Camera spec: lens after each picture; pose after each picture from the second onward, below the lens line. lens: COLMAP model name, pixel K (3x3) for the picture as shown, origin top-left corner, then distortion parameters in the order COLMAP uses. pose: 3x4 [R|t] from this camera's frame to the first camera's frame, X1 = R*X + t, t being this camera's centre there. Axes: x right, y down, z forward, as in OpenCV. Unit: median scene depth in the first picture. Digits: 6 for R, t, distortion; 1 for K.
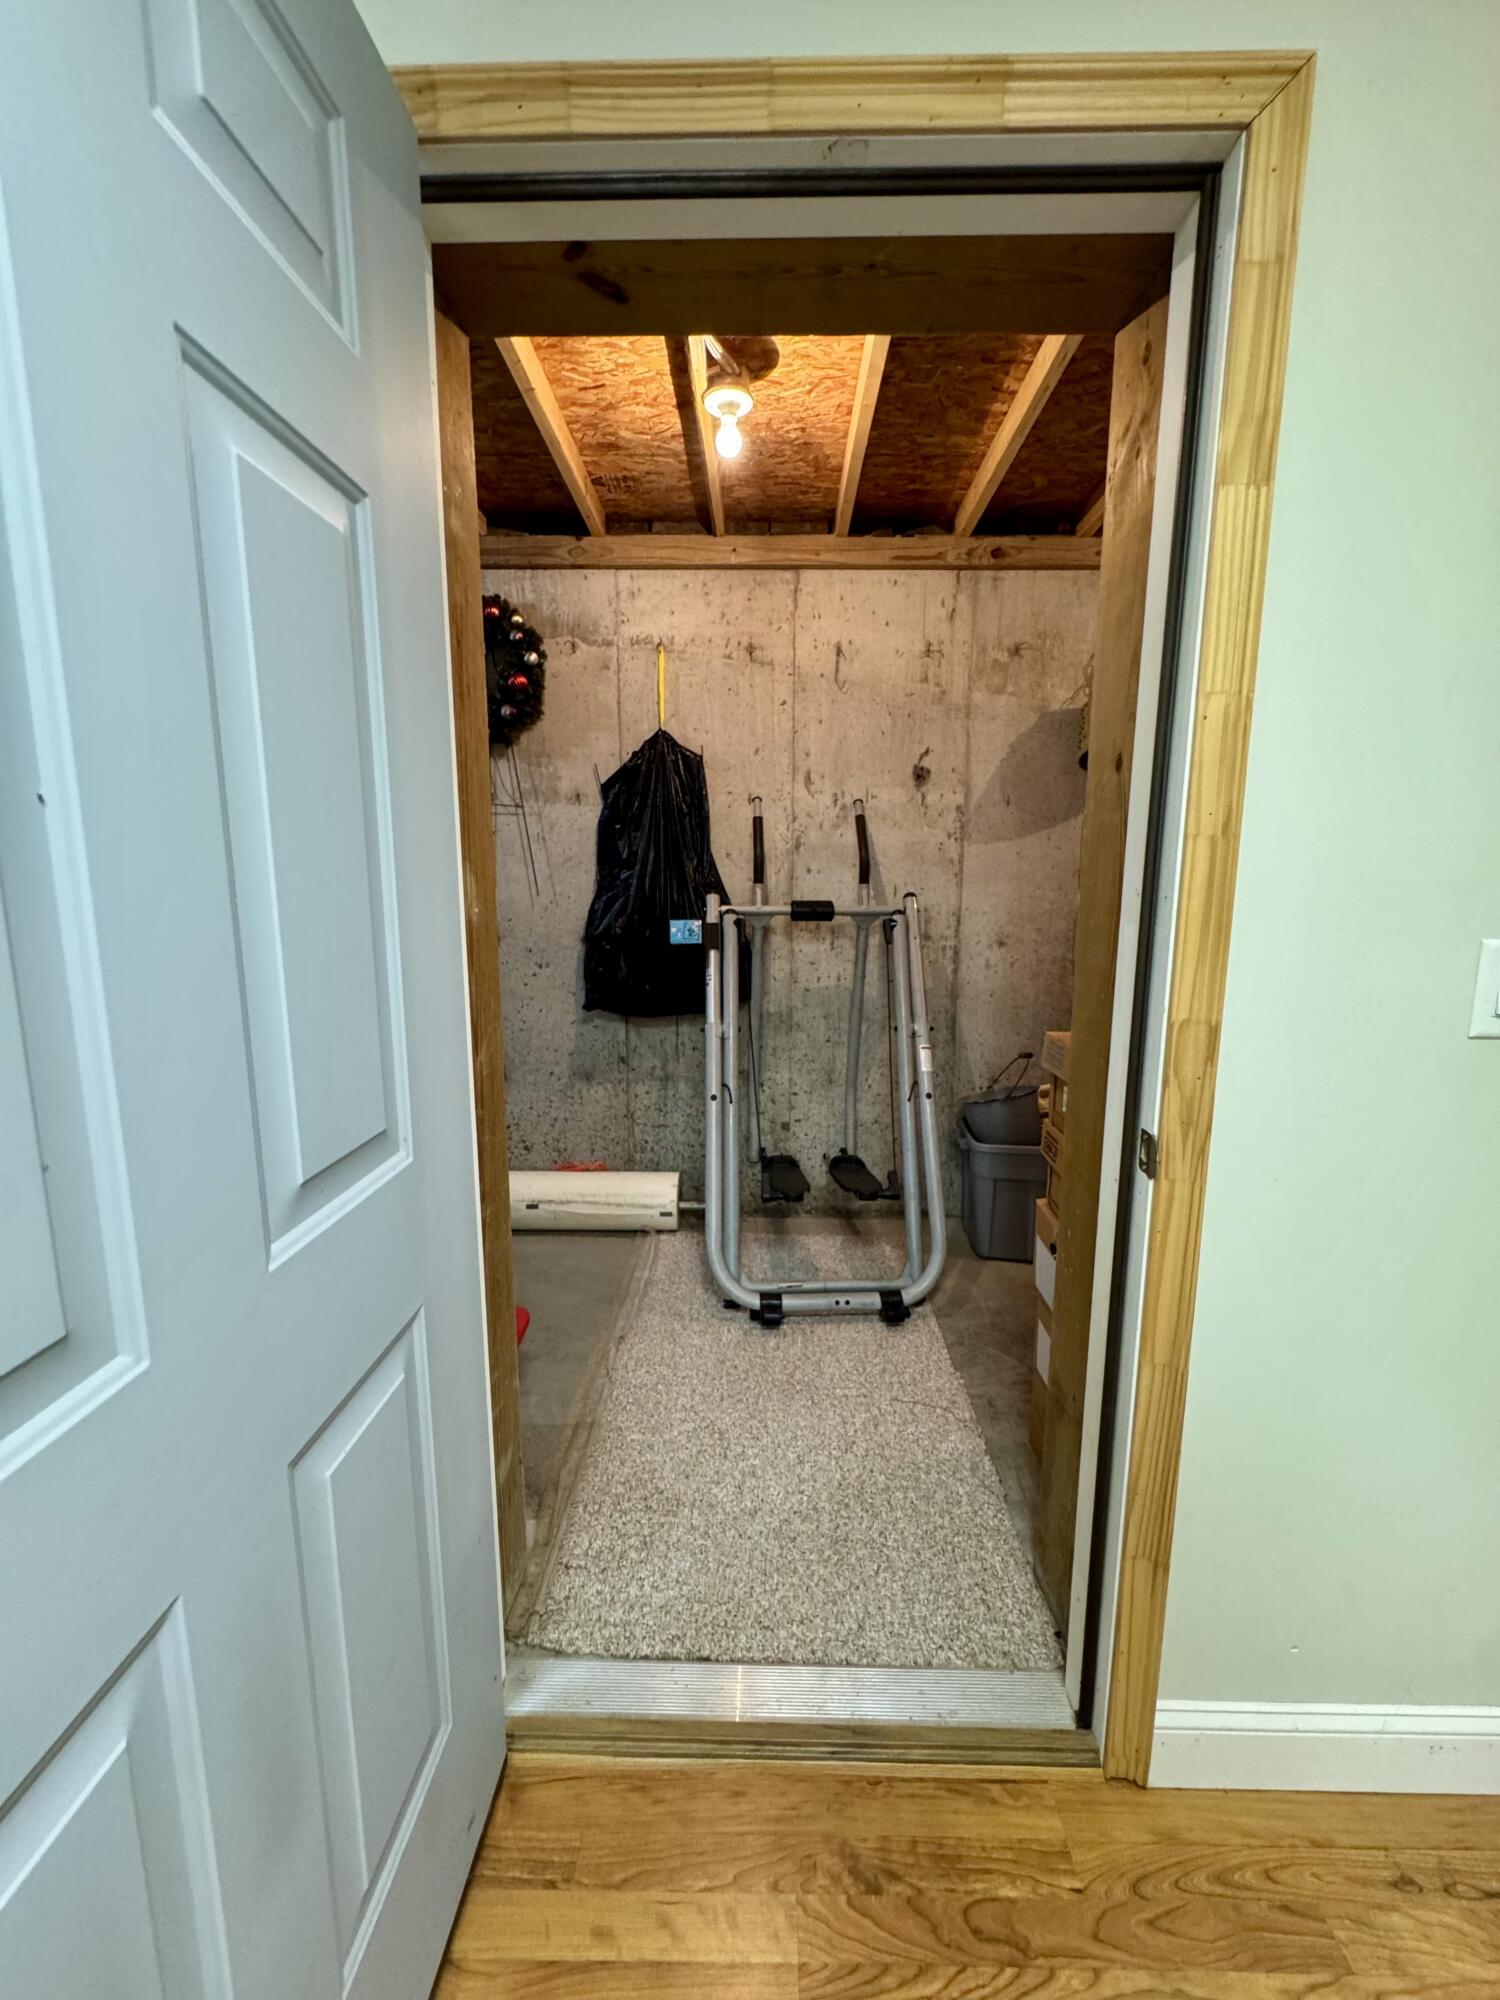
lens RADIAL K [[800.1, 0, 753.2], [0, 800.1, 999.3], [0, 0, 1]] dist [0.000274, -0.000739]
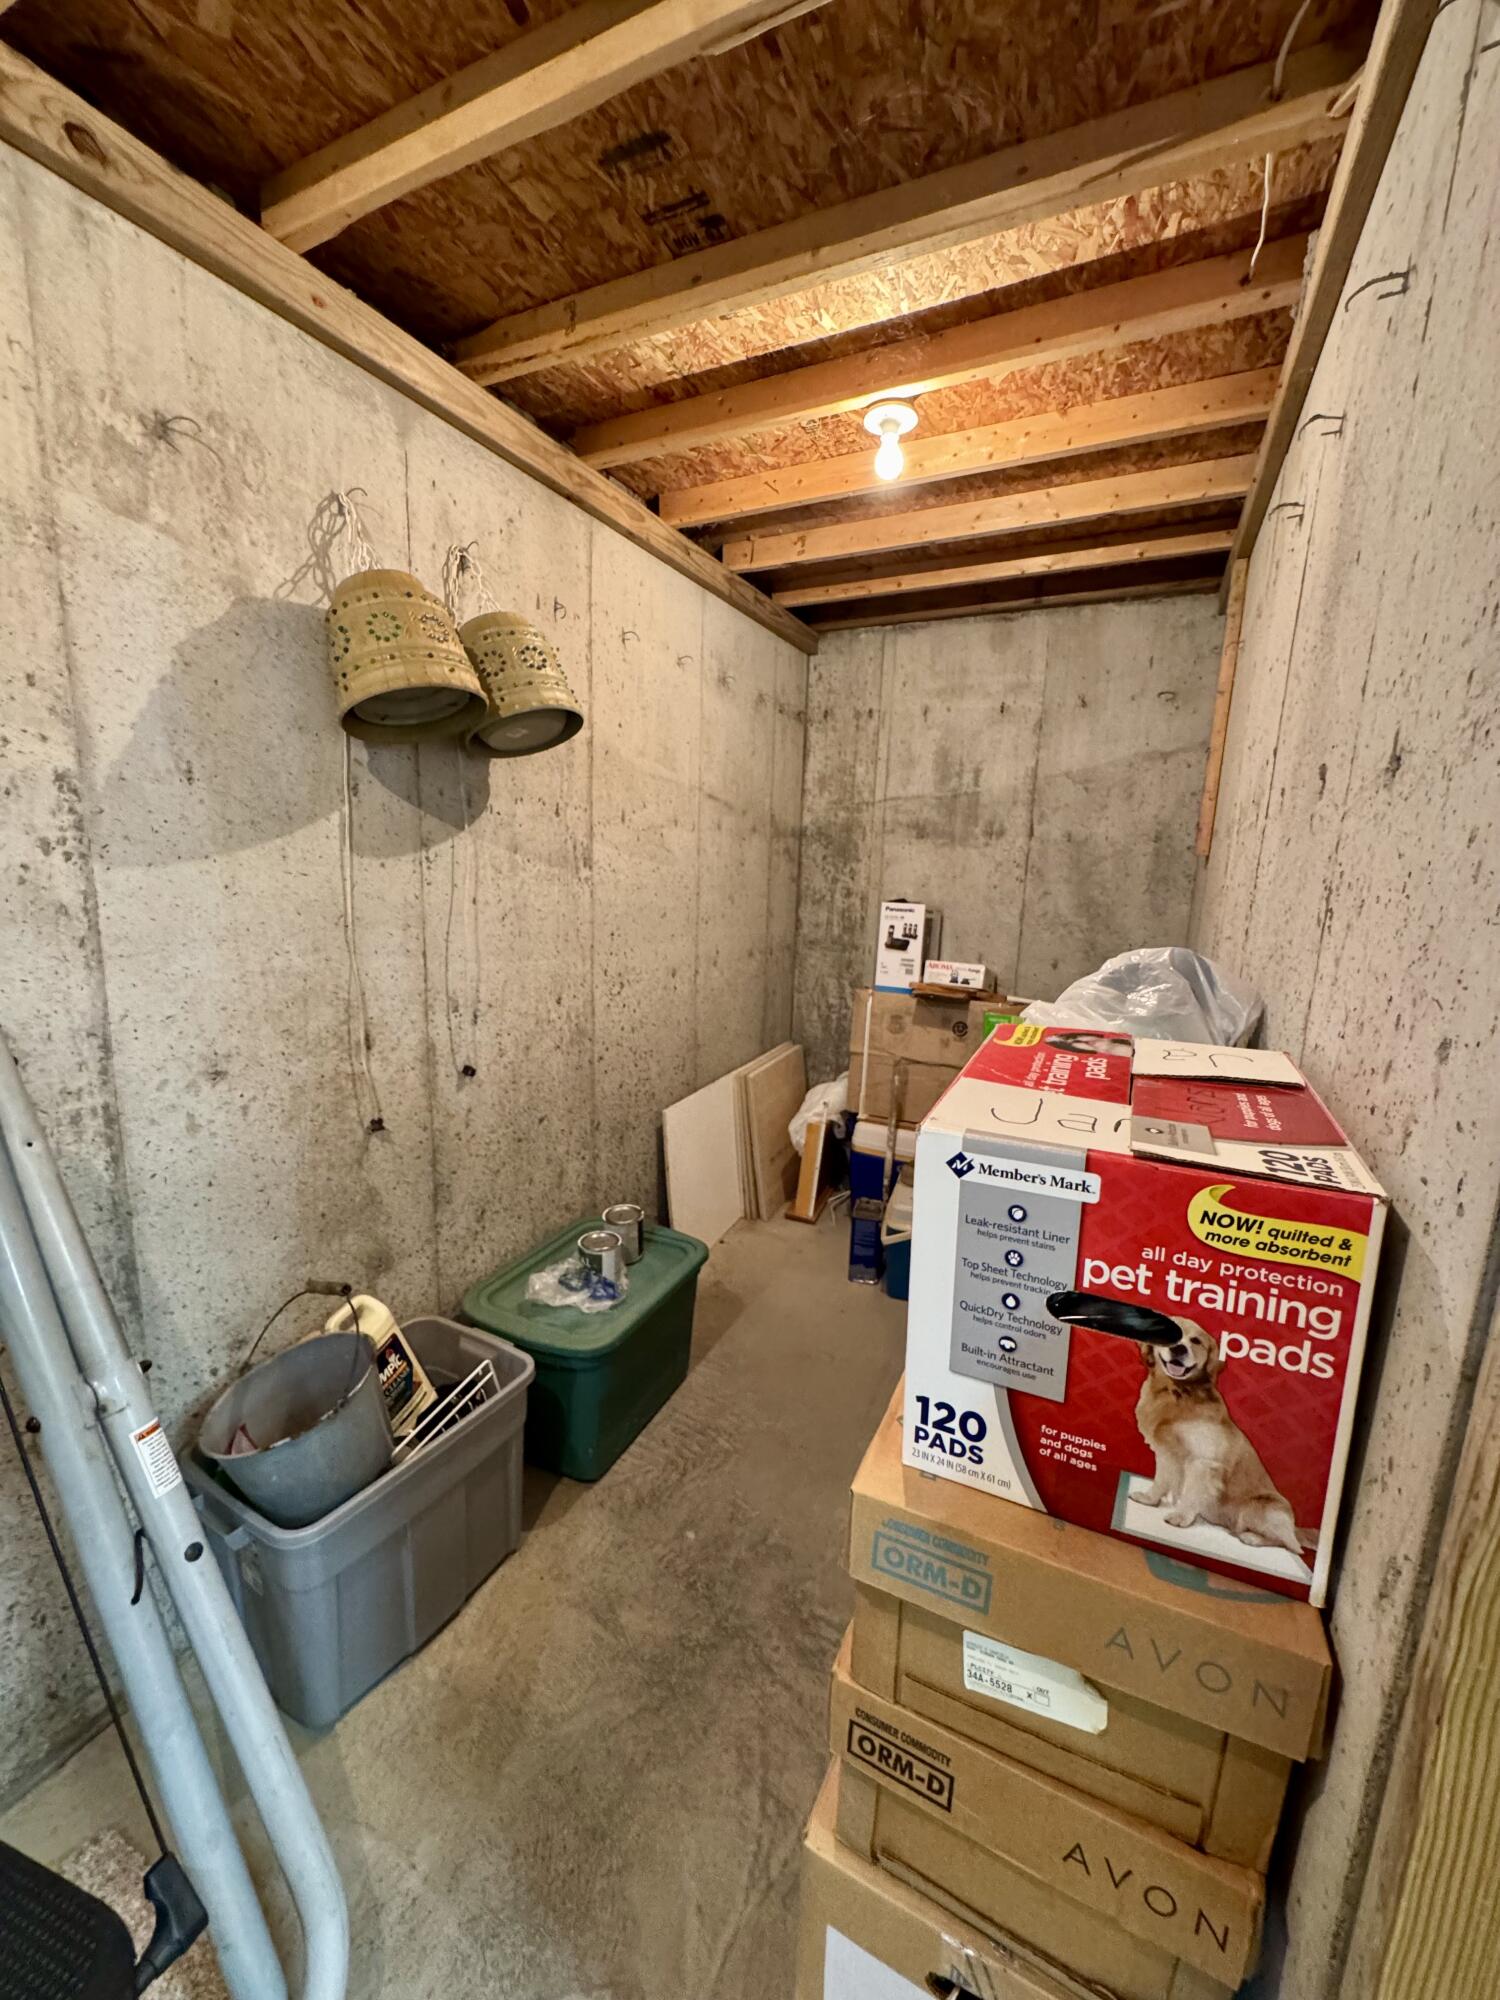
lens RADIAL K [[800.1, 0, 740.3], [0, 800.1, 994.1], [0, 0, 1]] dist [0.000274, -0.000739]
pose [[0.429247, -0.147491, 0.891063, 0.027848], [0.115636, 0.987431, 0.107737, -0.135776], [-0.895754, 0.056793, 0.440907, 0.521772]]
